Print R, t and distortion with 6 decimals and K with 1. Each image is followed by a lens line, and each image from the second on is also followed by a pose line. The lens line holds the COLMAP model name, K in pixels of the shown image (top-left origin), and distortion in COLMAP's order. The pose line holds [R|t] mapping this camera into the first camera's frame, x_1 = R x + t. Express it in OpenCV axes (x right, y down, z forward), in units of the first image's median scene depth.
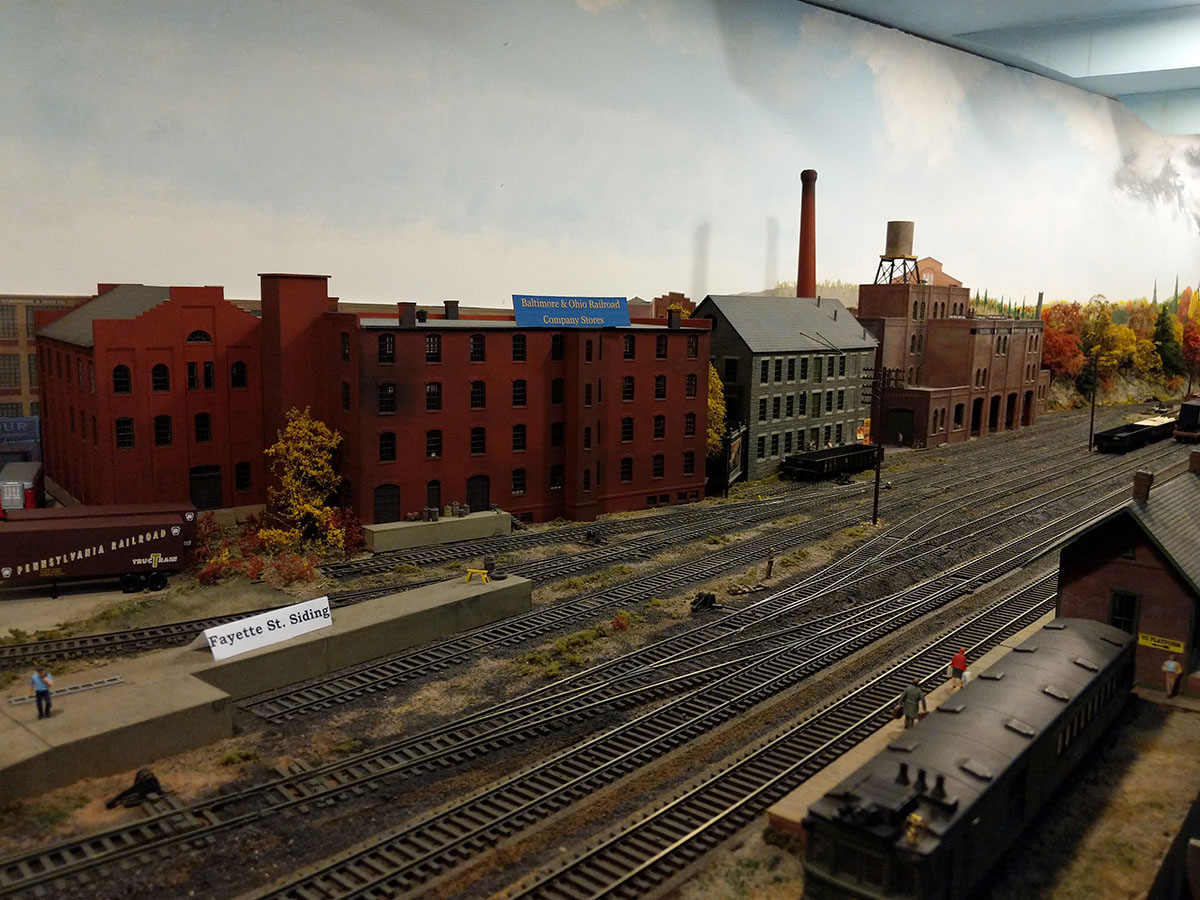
lens RADIAL K [[989.4, 0, 600.0], [0, 989.4, 450.0], [0, 0, 1]] dist [-0.001863, -0.005143]
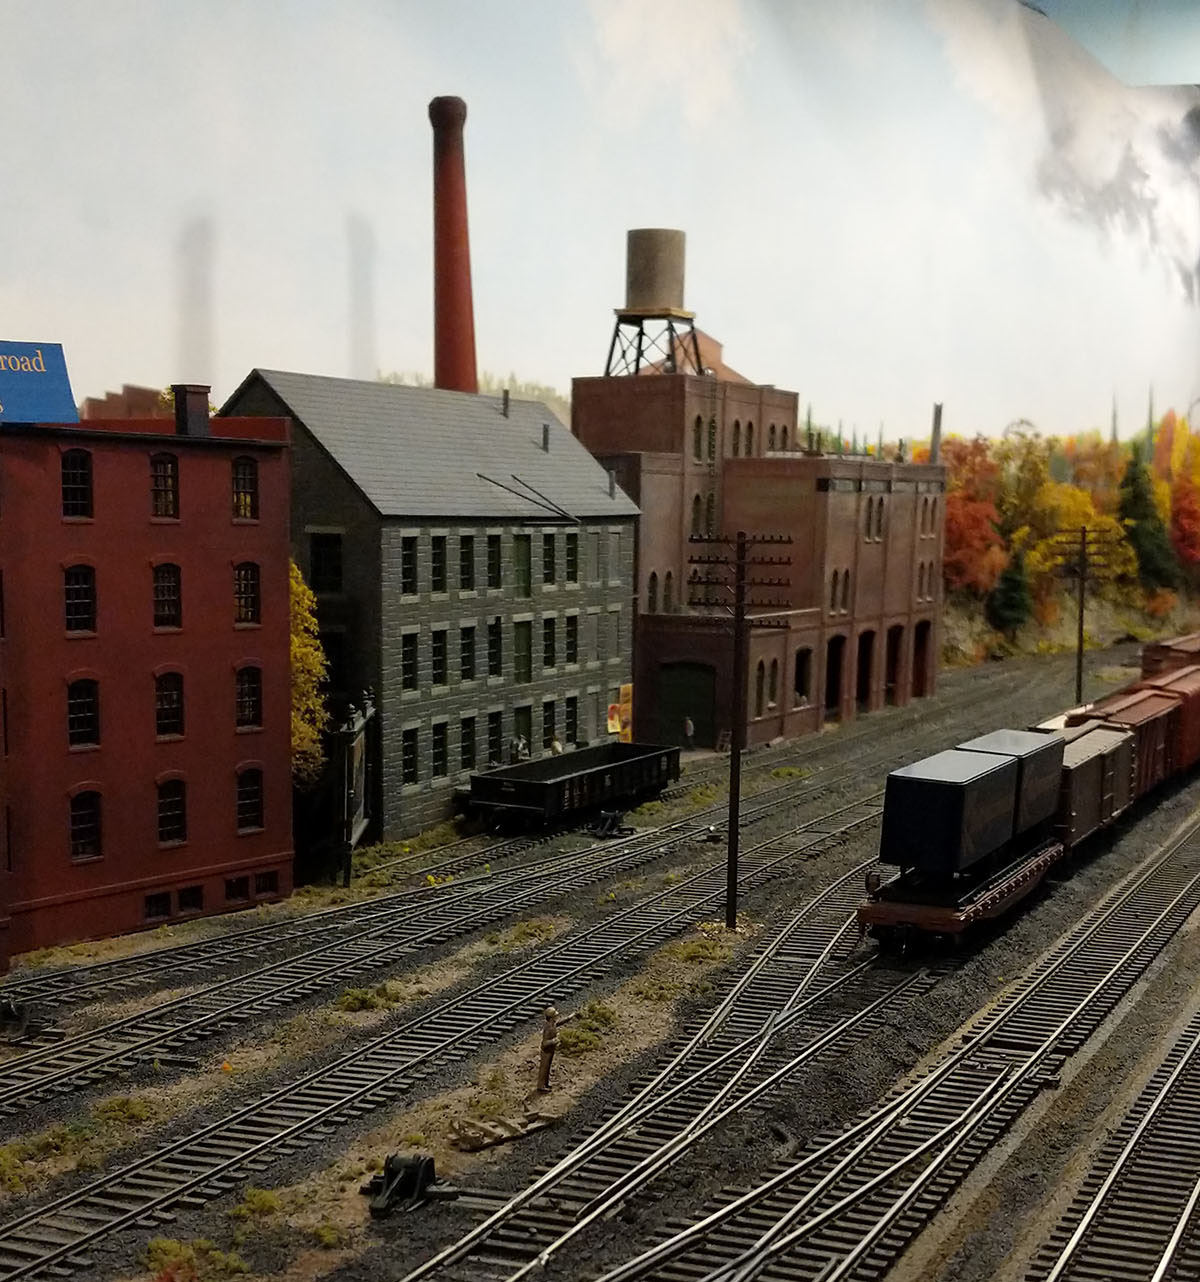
lens RADIAL K [[2156.7, 0, 602.5], [0, 2156.7, 767.9], [0, 0, 1]] dist [0.259151, -1.132445]
pose [[0.951315, -0.046555, 0.304684, -0.025659], [0.050523, 0.998710, -0.005148, 0.009223], [-0.304052, 0.020291, 0.952439, 0.133894]]
